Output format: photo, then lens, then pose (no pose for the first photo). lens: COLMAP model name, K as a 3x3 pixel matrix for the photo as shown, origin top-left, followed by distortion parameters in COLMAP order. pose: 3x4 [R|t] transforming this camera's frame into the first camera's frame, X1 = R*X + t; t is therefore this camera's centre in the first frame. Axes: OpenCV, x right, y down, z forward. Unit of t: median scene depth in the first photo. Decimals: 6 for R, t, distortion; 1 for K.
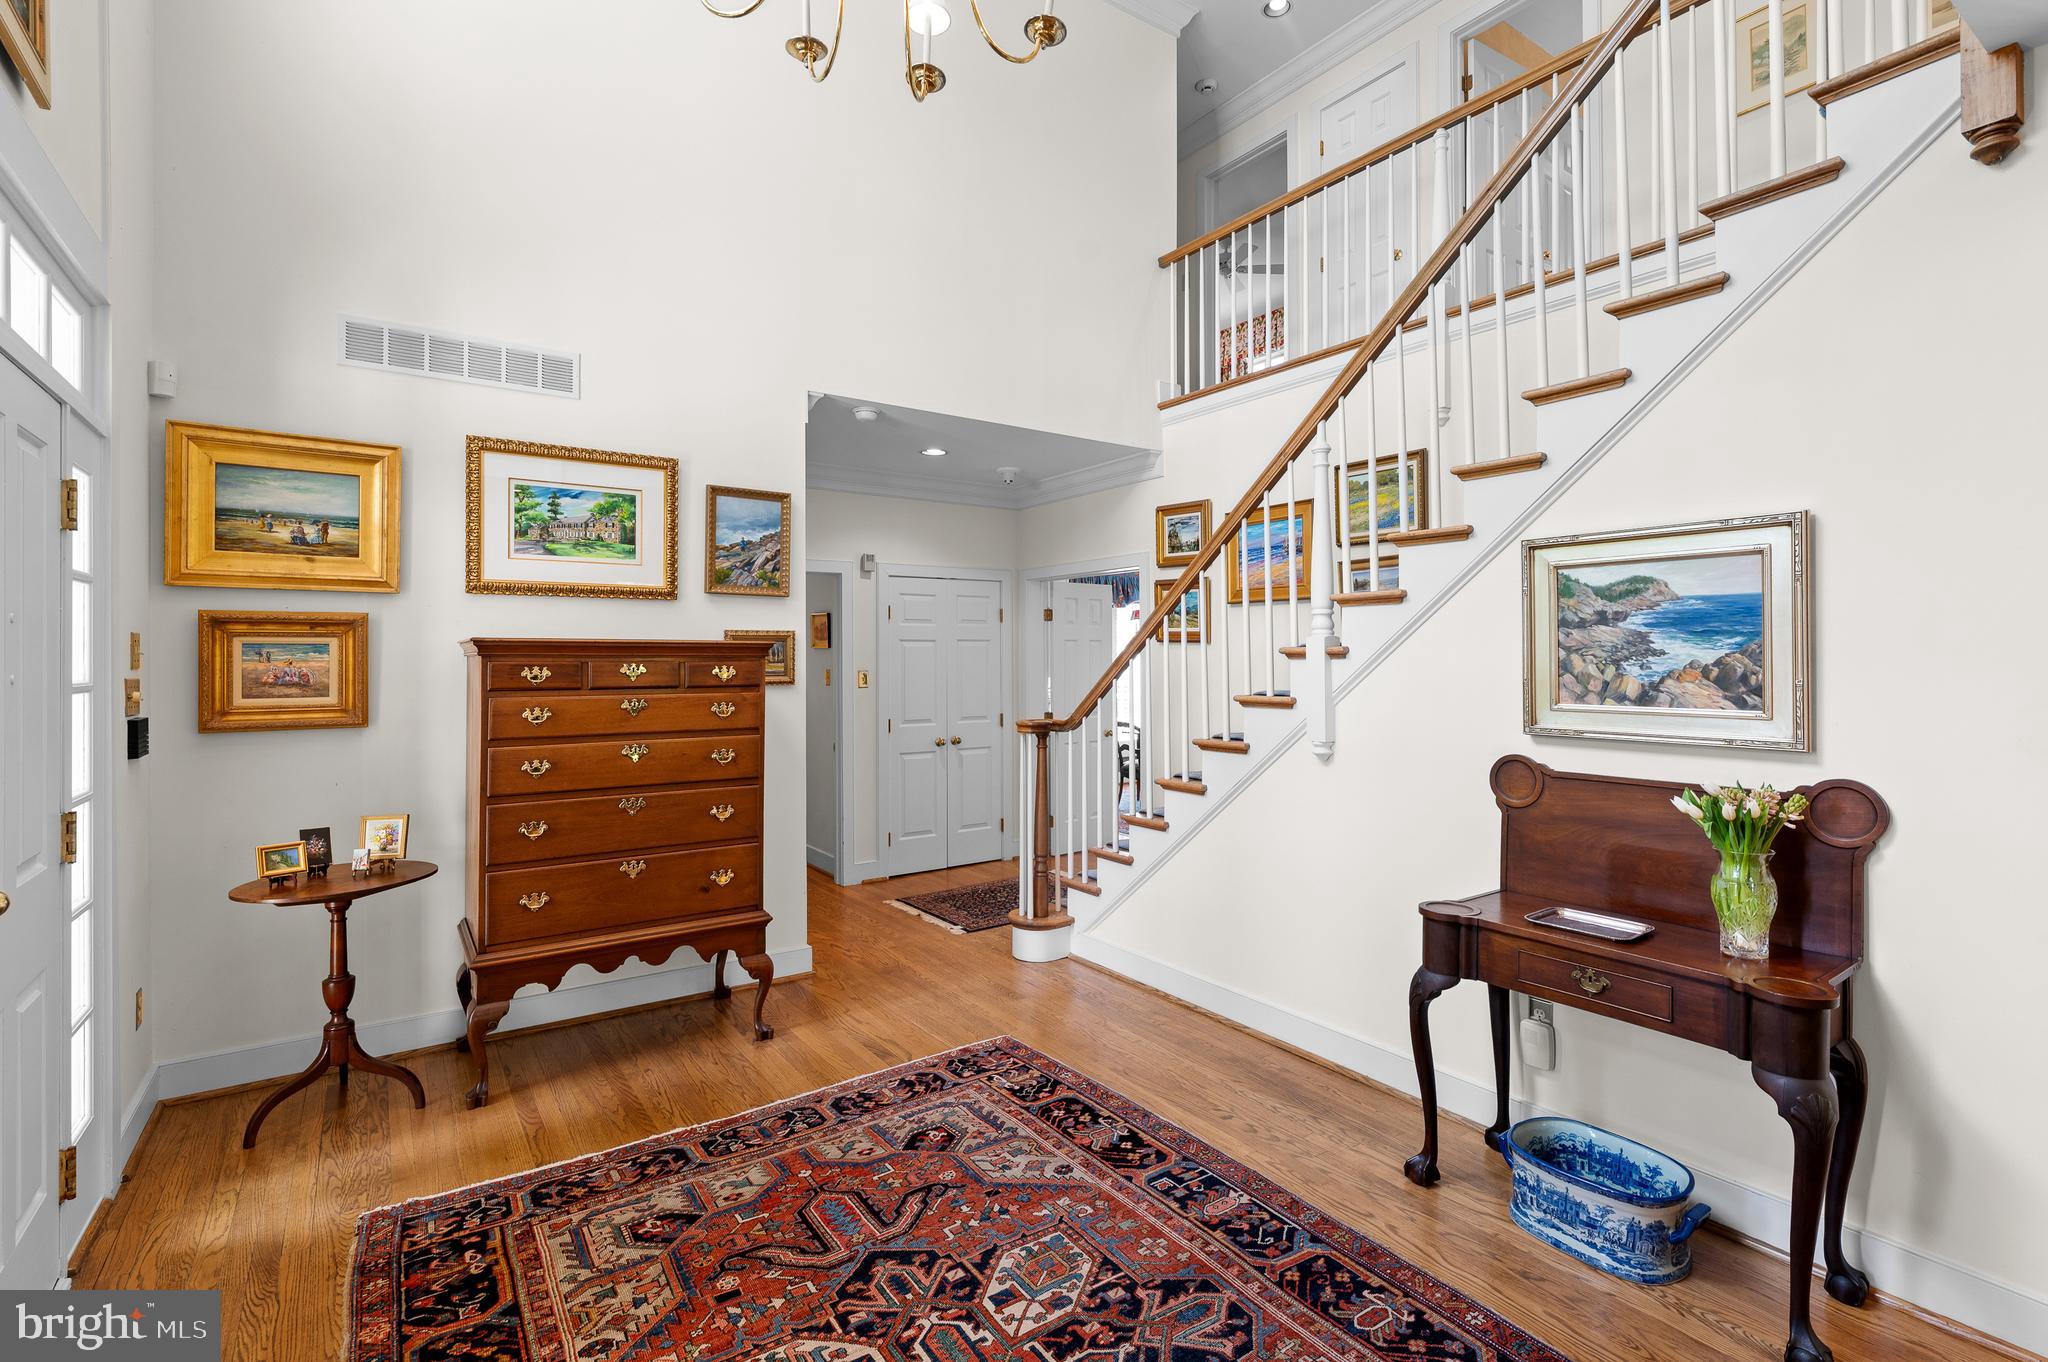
lens RADIAL K [[943.6, 0, 1024.8], [0, 943.6, 663.2], [0, 0, 1]] dist [-0.000278, 0.000123]
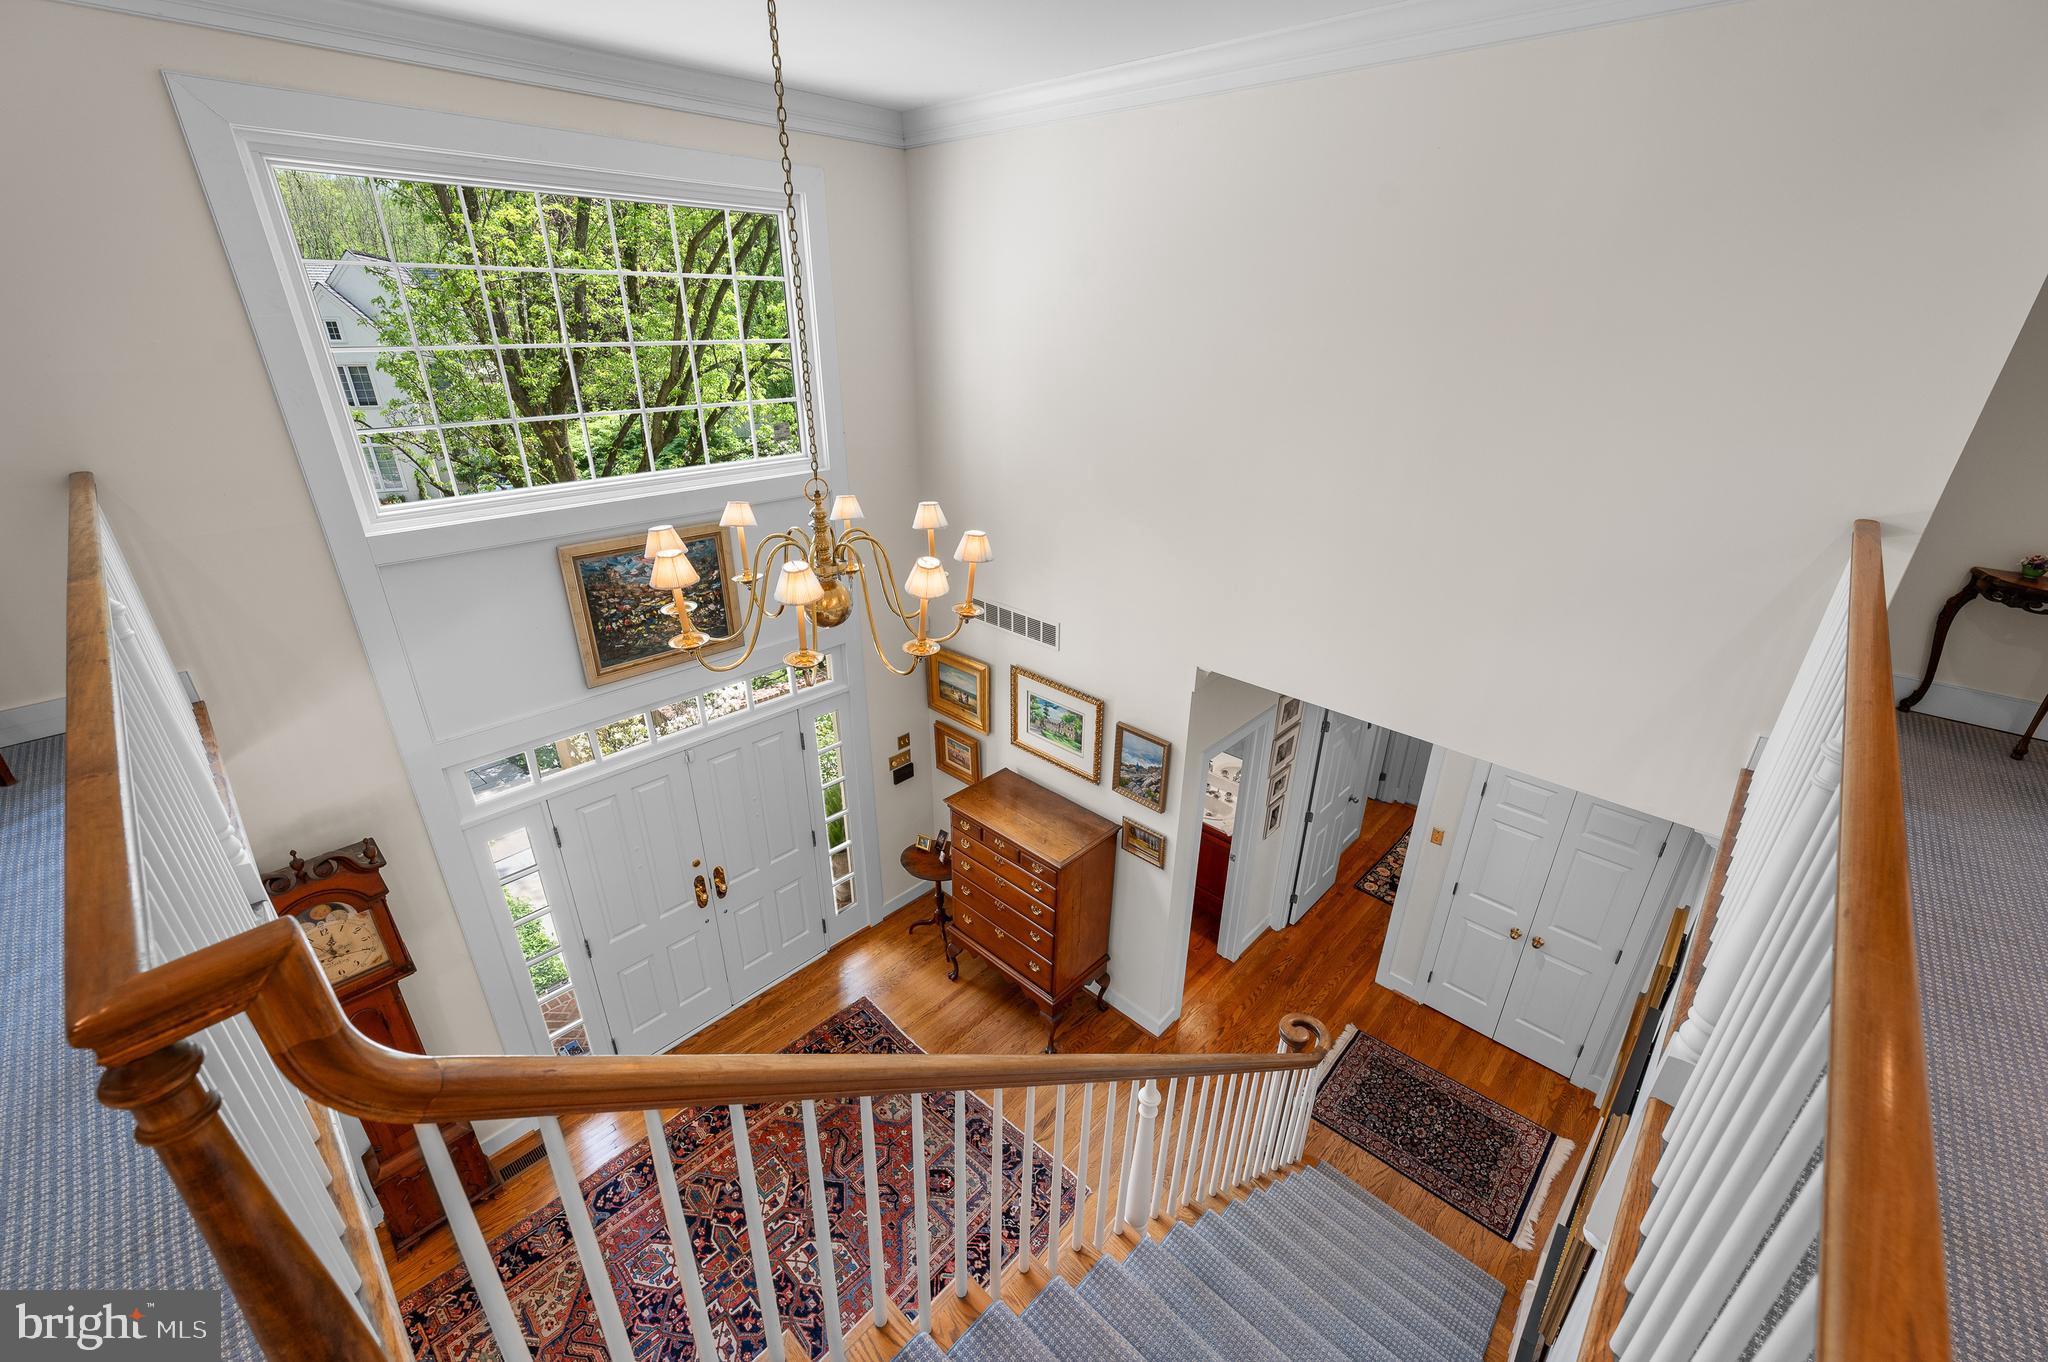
lens RADIAL K [[817.1, 0, 1025.7], [0, 817.1, 690.9], [0, 0, 1]] dist [-0.000552, 0.000078]
pose [[0.198489, 0.419258, -0.885903, 0.734875], [-0.008079, 0.904557, 0.426276, -0.811272], [0.980070, -0.077454, 0.182932, 0.730447]]
